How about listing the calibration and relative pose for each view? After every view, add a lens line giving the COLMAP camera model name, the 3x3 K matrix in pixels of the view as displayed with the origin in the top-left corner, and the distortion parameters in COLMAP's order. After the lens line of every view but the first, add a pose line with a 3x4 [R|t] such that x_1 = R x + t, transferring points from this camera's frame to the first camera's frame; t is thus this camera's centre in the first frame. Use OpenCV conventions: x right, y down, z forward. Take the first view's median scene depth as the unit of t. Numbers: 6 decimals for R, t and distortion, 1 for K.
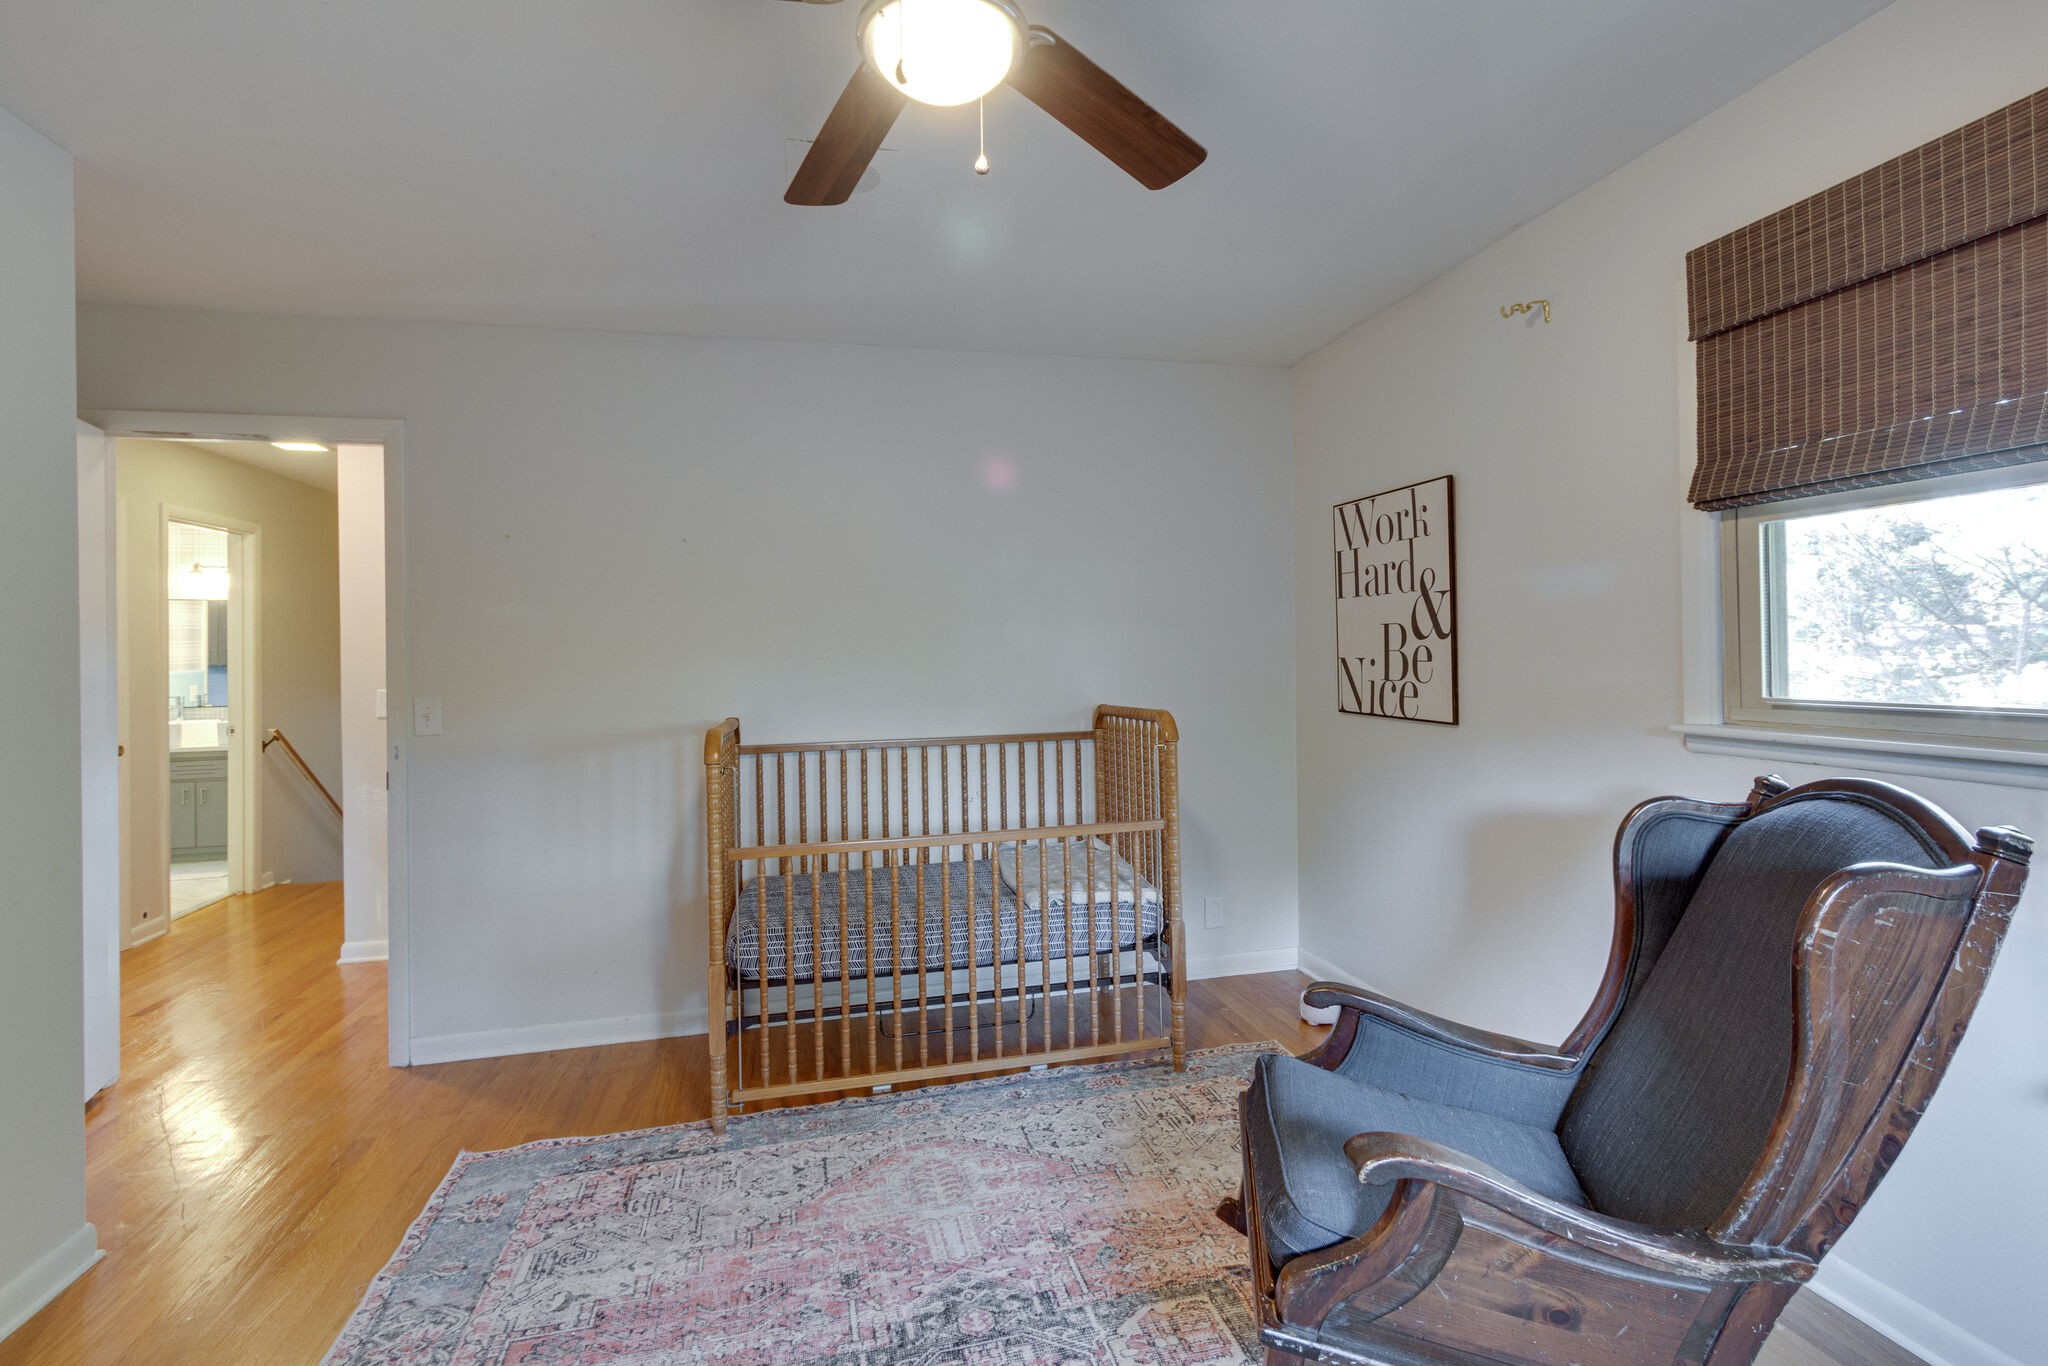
lens RADIAL K [[937.5, 0, 1028.9], [0, 937.5, 647.3], [0, 0, 1]] dist [-0.001779, -0.000328]
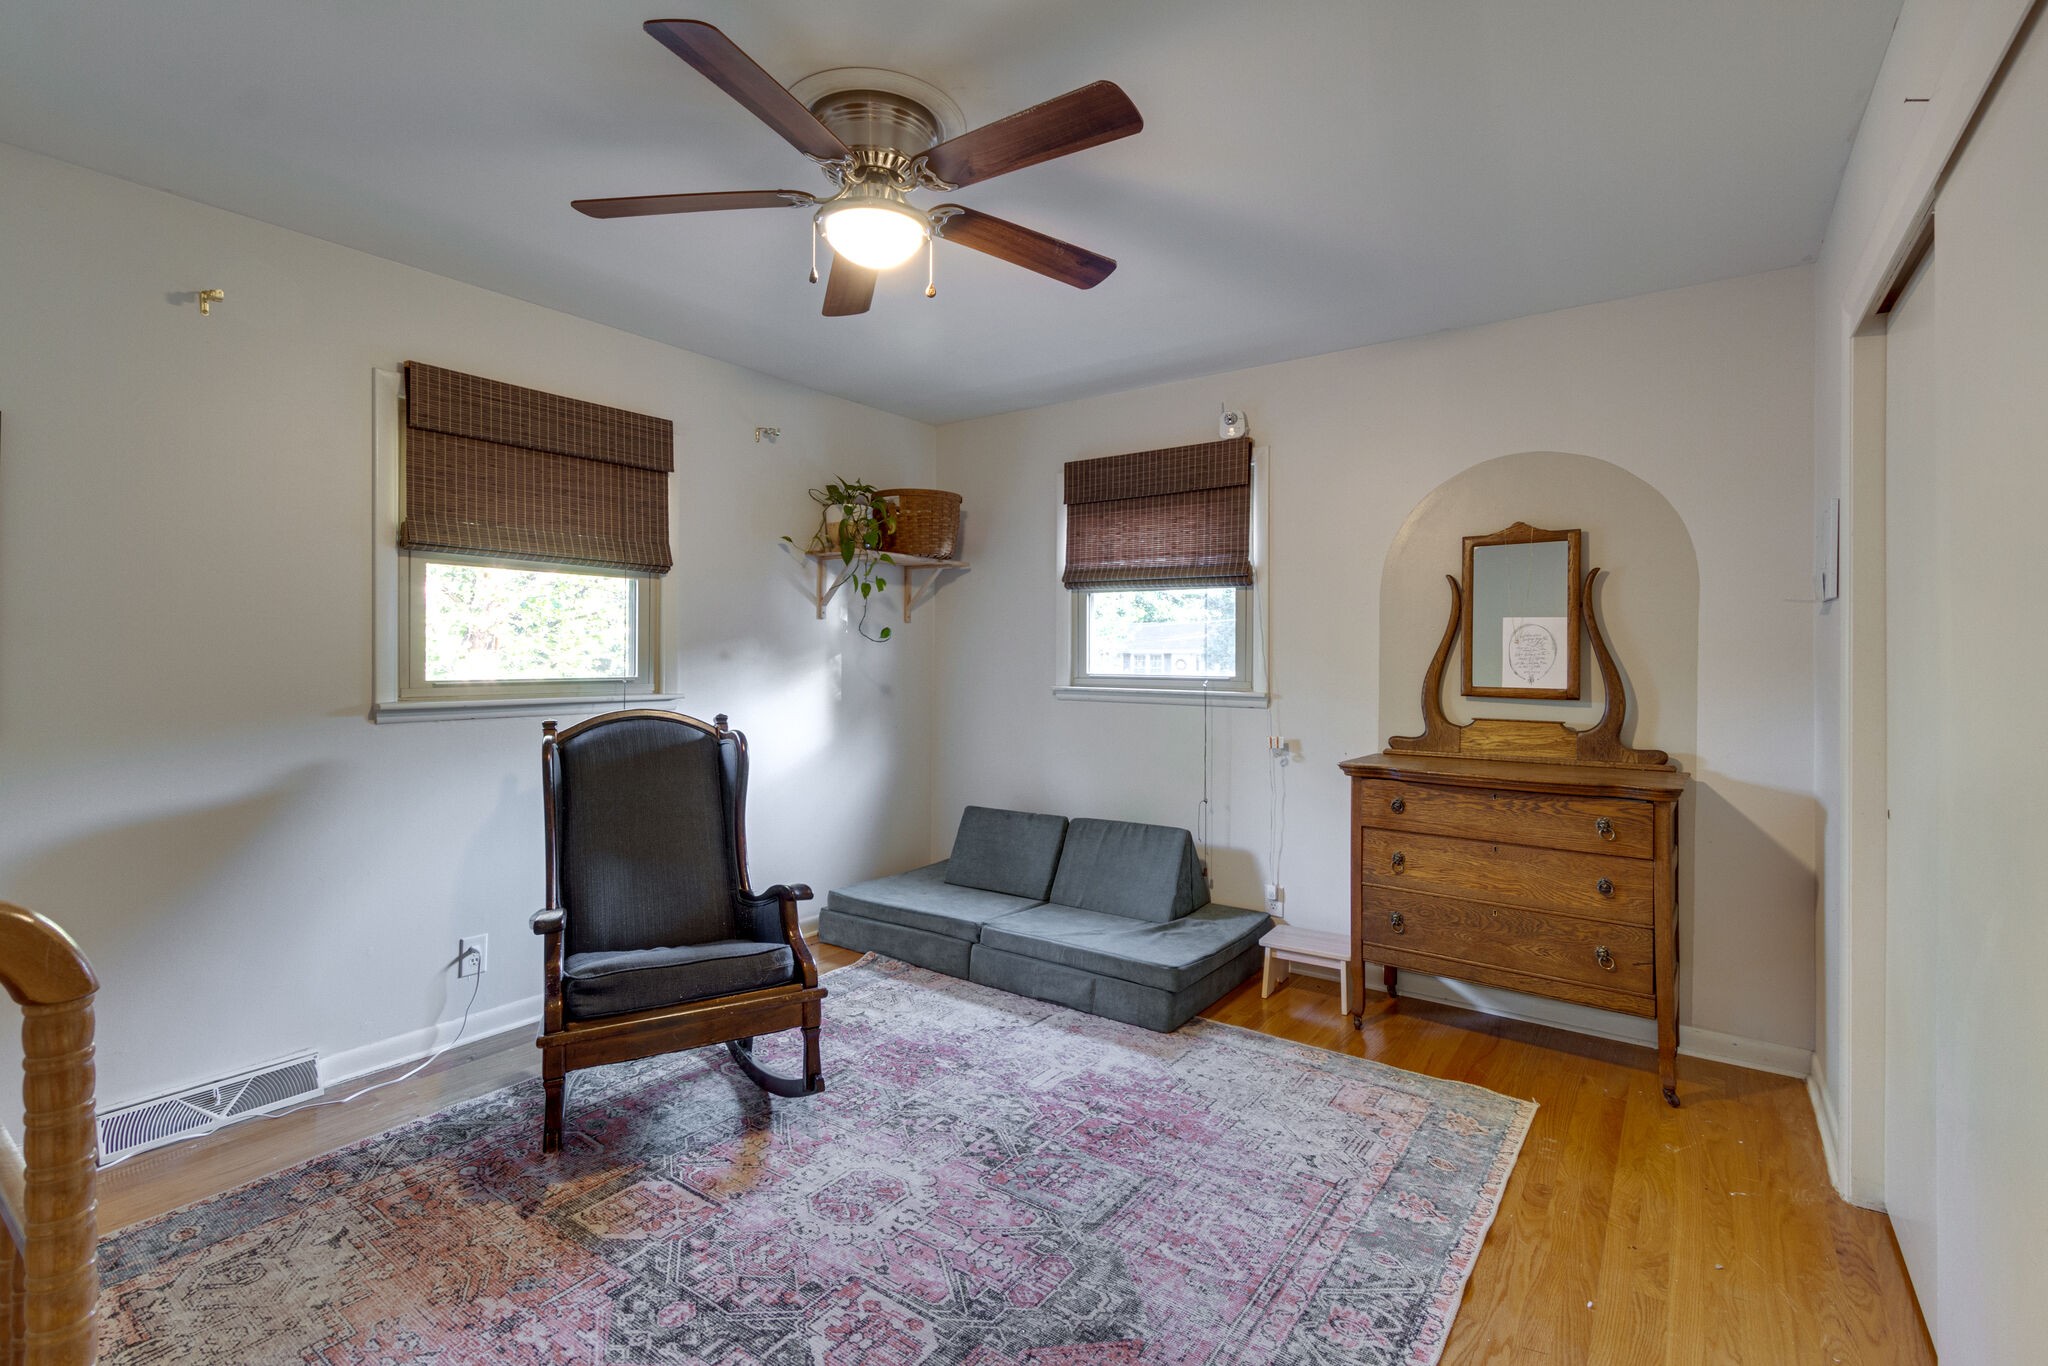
lens RADIAL K [[937.5, 0, 1019.9], [0, 937.5, 672.0], [0, 0, 1]] dist [-0.001779, -0.000328]
pose [[-0.659063, 0.003479, 0.752080, -1.009324], [0.003481, 0.999993, -0.001576, 0.047653], [-0.752080, 0.001579, -0.659070, 1.340640]]
